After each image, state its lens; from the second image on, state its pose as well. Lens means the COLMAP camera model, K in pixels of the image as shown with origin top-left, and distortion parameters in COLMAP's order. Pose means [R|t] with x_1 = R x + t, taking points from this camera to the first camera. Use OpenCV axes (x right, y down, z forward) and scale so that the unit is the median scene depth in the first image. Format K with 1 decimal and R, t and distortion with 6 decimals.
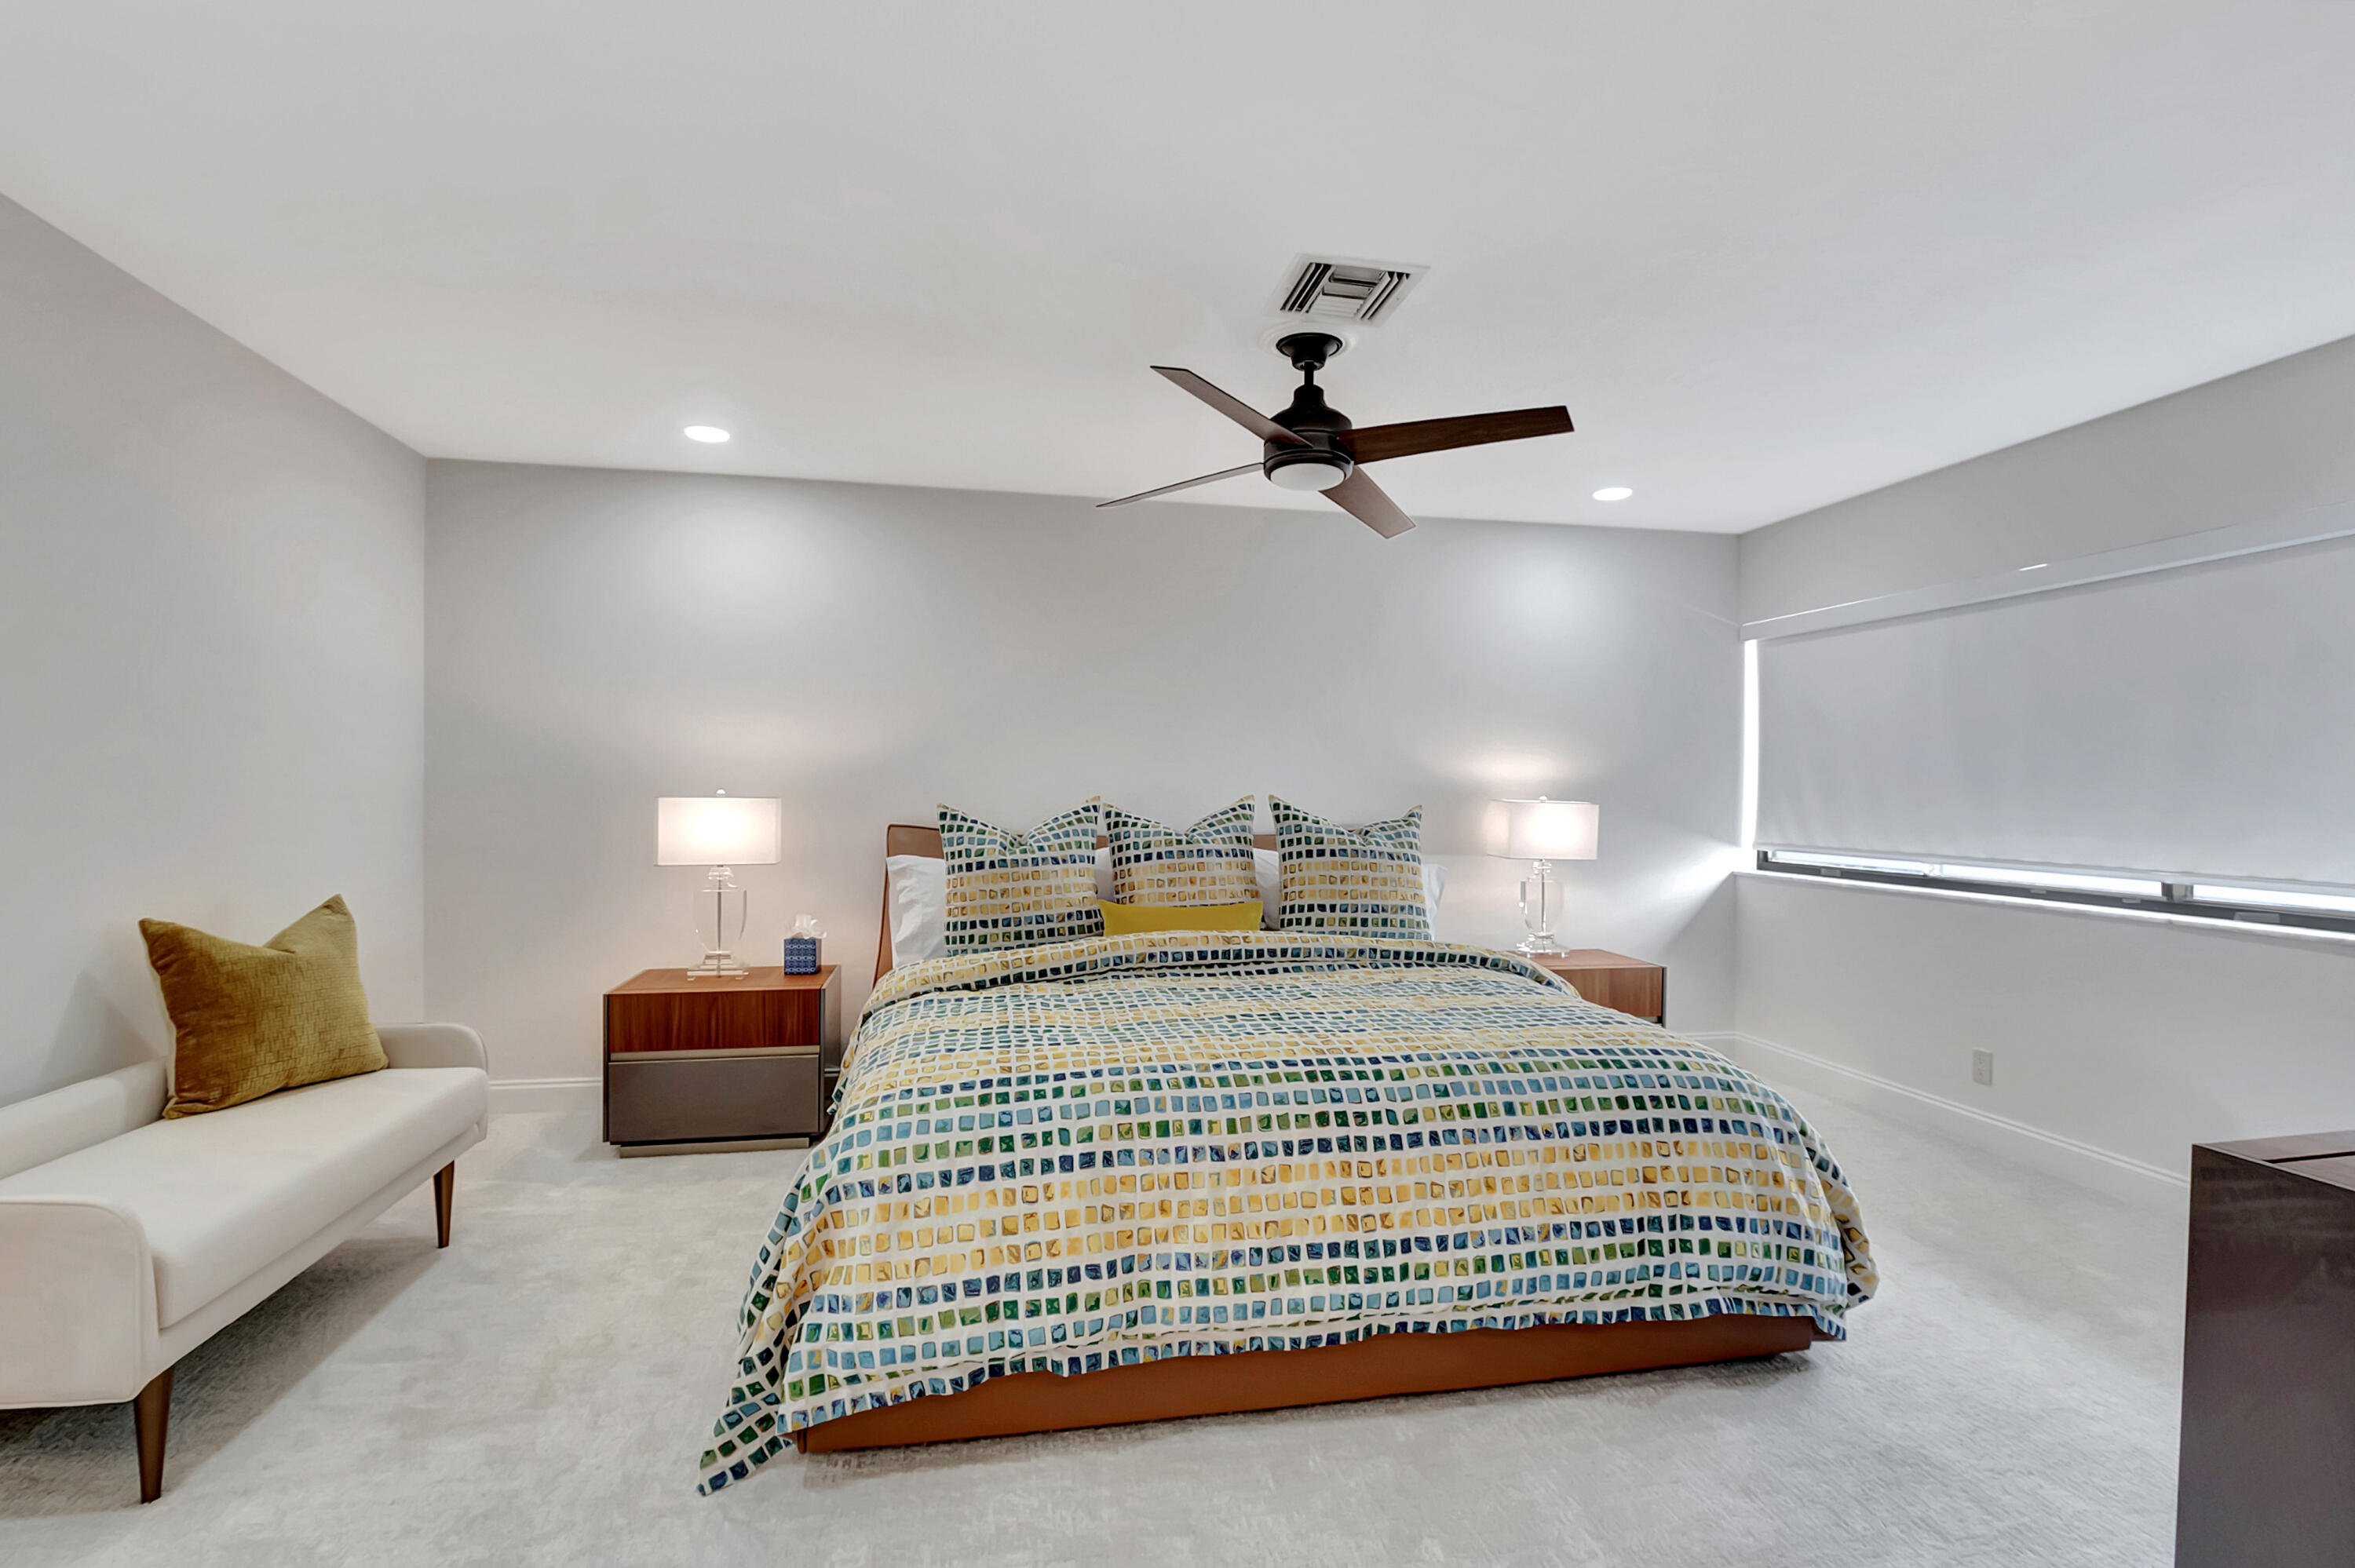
lens RADIAL K [[1044.3, 0, 1137.8], [0, 1044.3, 800.2], [0, 0, 1]] dist [-0.004542, -0.009284]
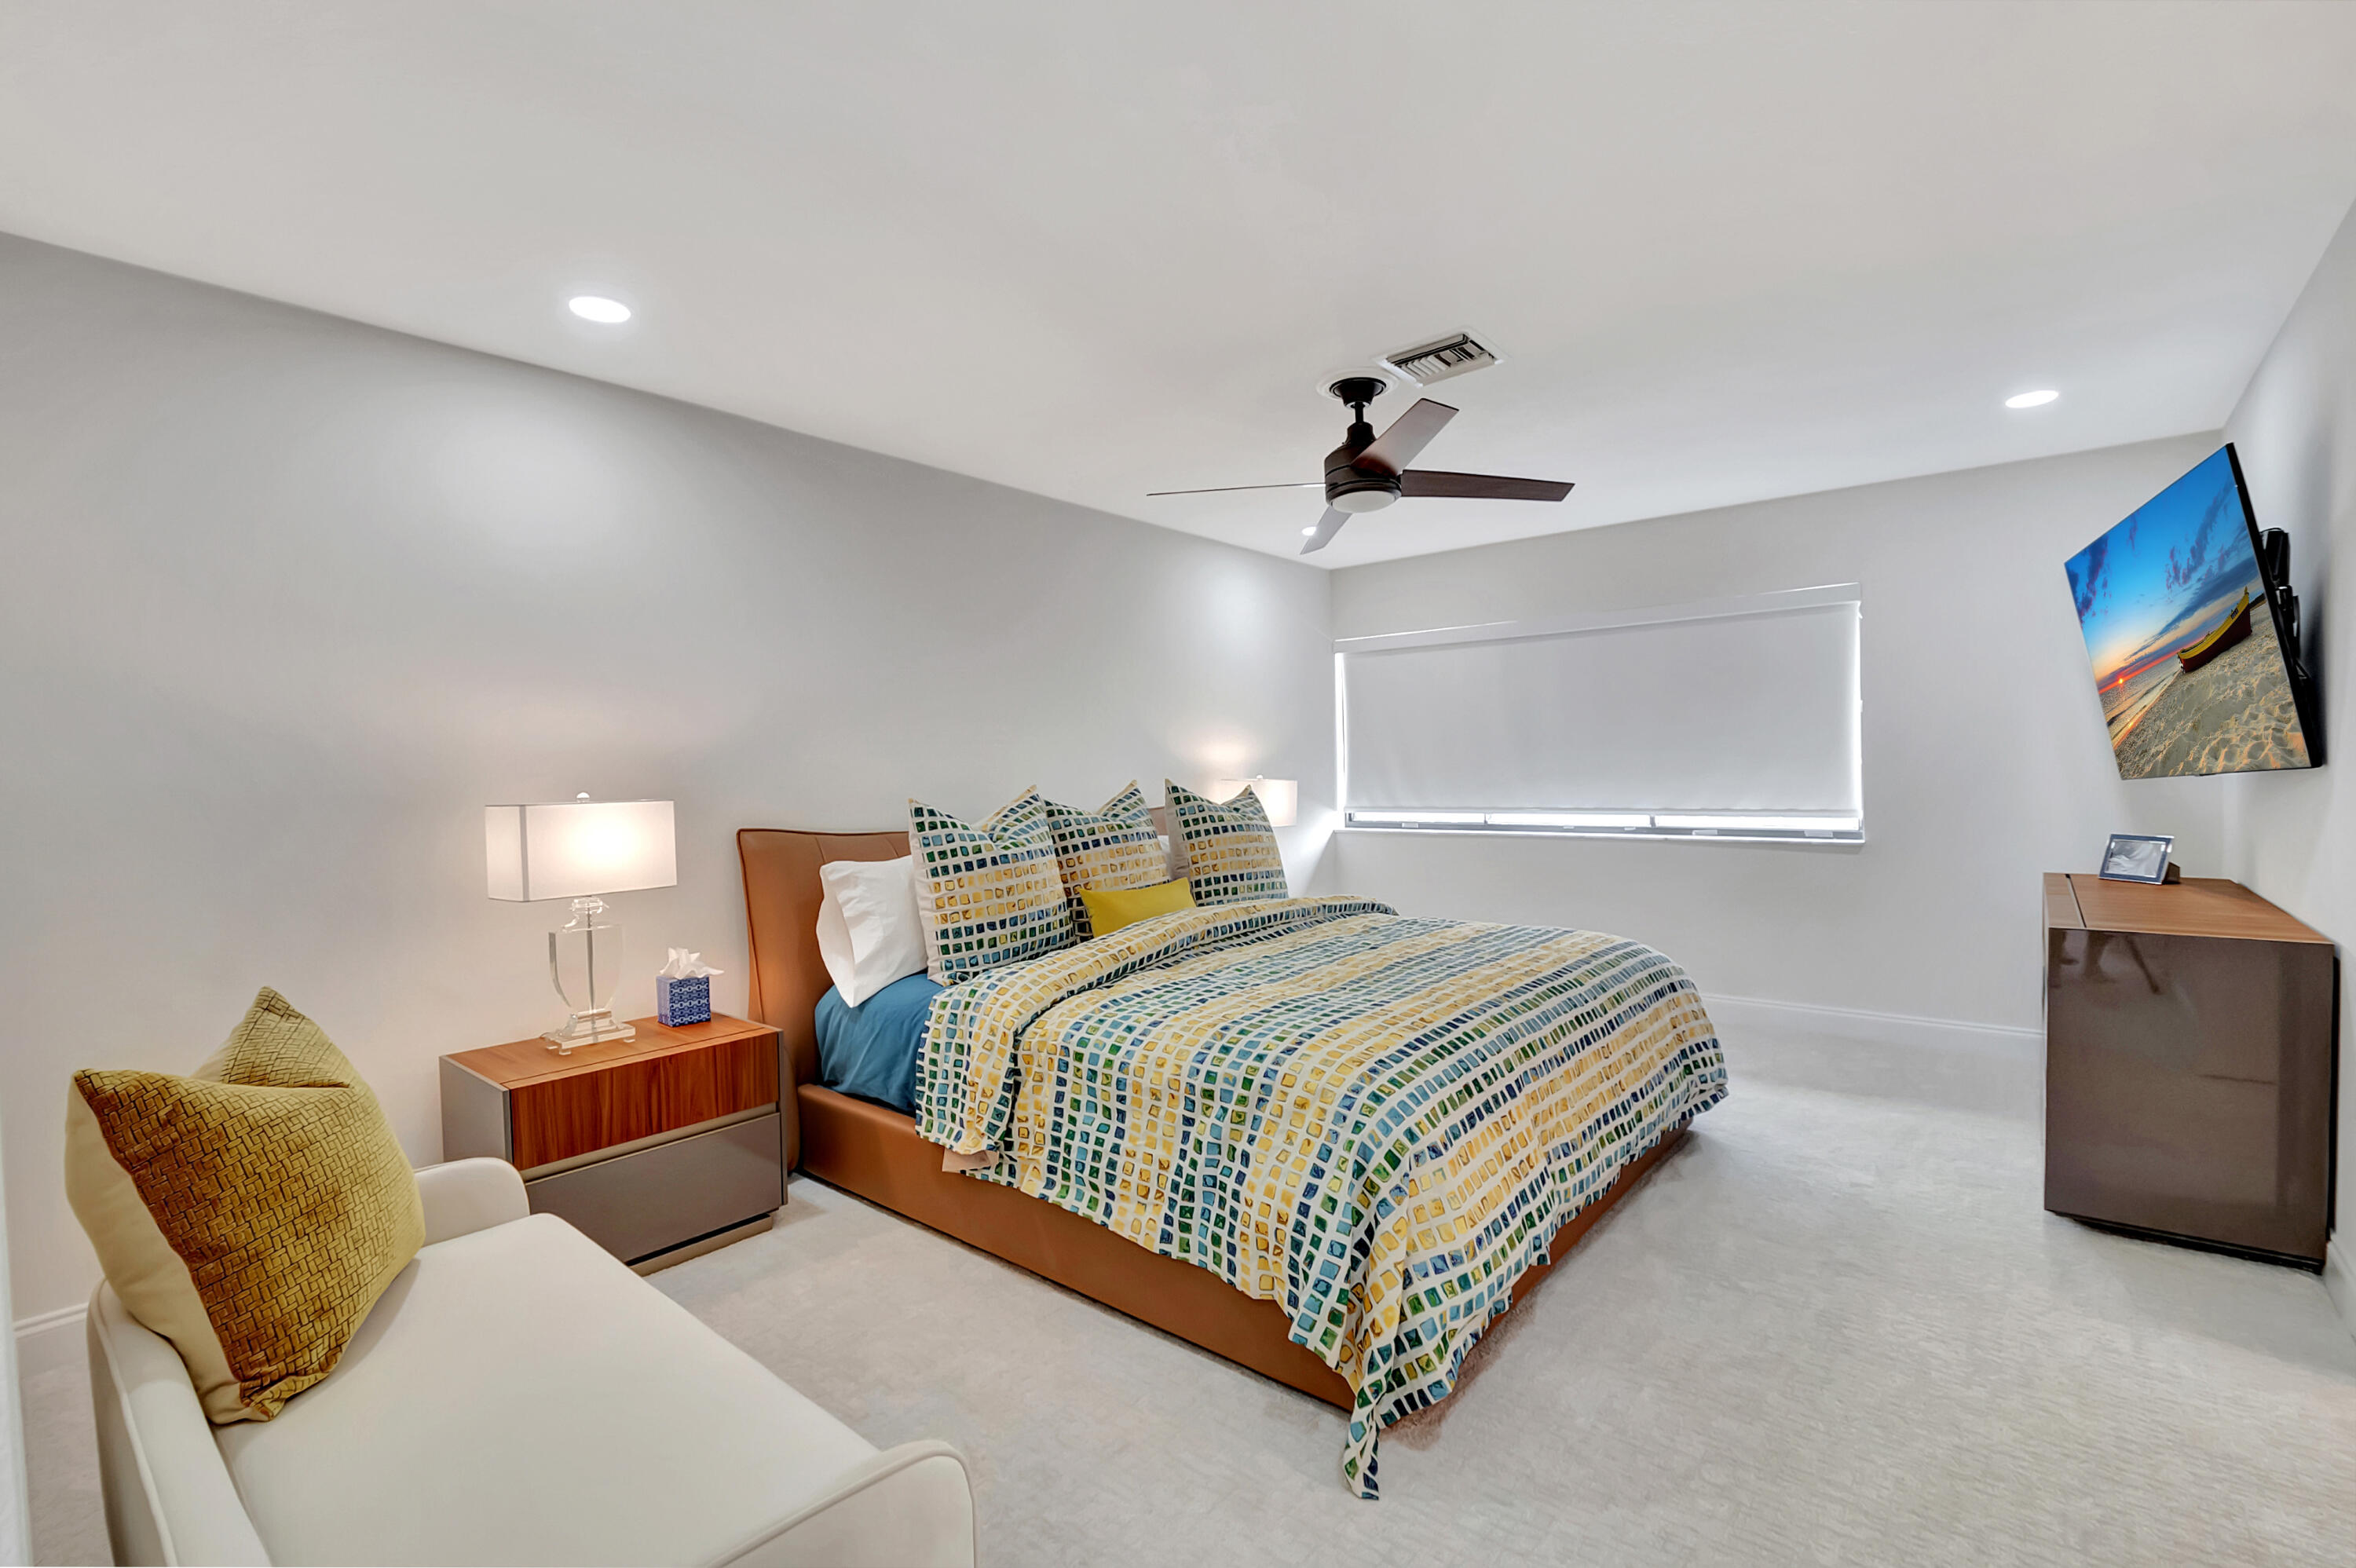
lens RADIAL K [[1044.8, 0, 1140.6], [0, 1044.8, 799.8], [0, 0, 1]] dist [-0.004542, -0.009284]
pose [[0.775527, -0.039096, 0.630103, -0.589584], [0.031978, 0.999232, 0.022641, -0.009339], [-0.630504, 0.002591, 0.776182, 0.187409]]
